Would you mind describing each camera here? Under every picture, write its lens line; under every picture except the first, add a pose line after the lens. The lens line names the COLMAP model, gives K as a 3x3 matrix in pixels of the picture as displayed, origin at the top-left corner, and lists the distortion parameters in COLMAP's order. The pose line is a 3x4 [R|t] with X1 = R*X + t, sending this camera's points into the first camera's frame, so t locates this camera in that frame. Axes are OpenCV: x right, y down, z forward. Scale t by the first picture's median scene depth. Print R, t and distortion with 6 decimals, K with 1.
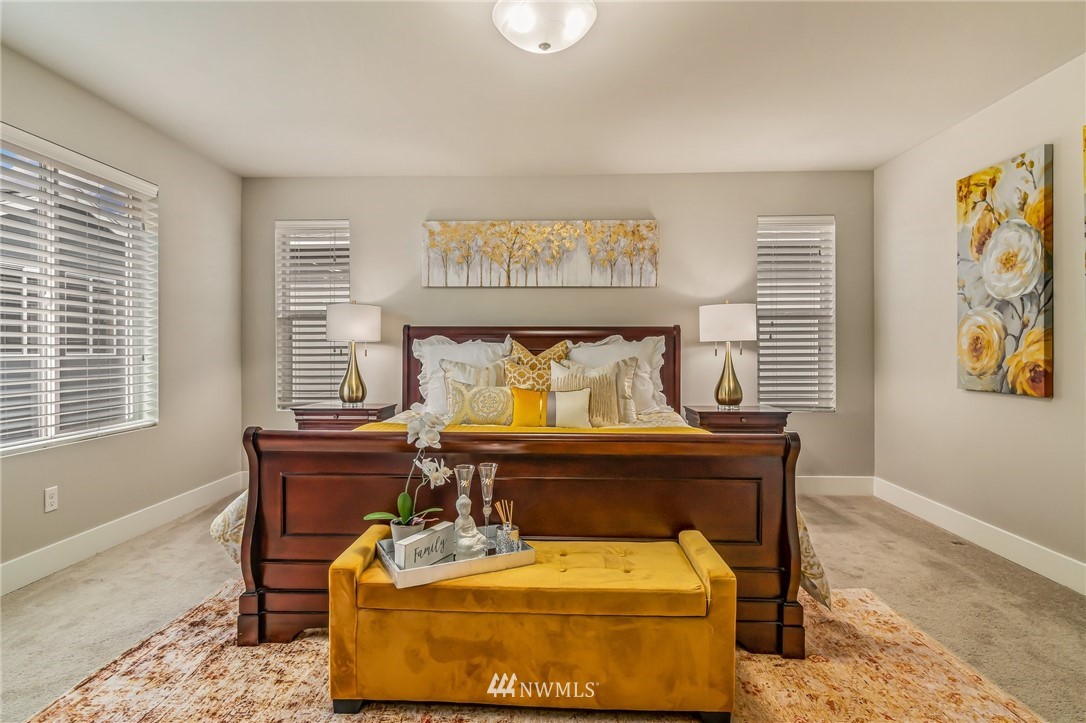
lens RADIAL K [[572.7, 0, 534.6], [0, 572.7, 355.1], [0, 0, 1]] dist [0.001857, -0.000617]
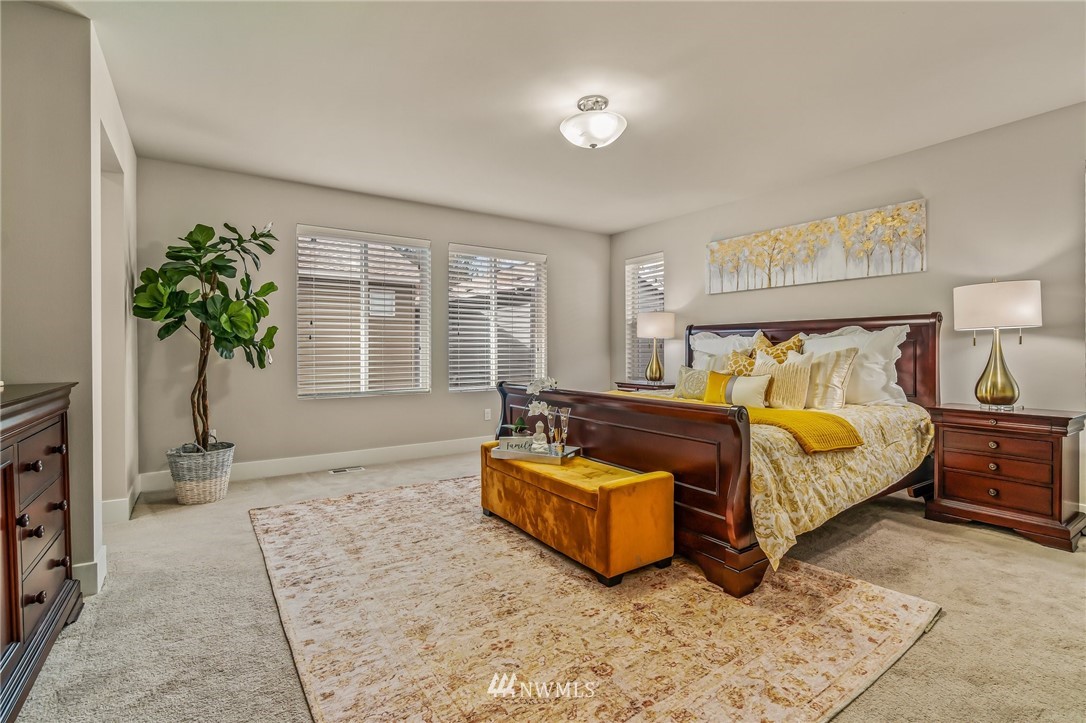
lens RADIAL K [[508.4, 0, 545.1], [0, 508.4, 356.8], [0, 0, 1]] dist [-0.002105, 0.000367]
pose [[0.593899, 0.007864, -0.804501, 0.537816], [-0.003390, 0.999968, 0.007271, 0.014403], [0.804533, -0.001591, 0.593906, 0.031973]]
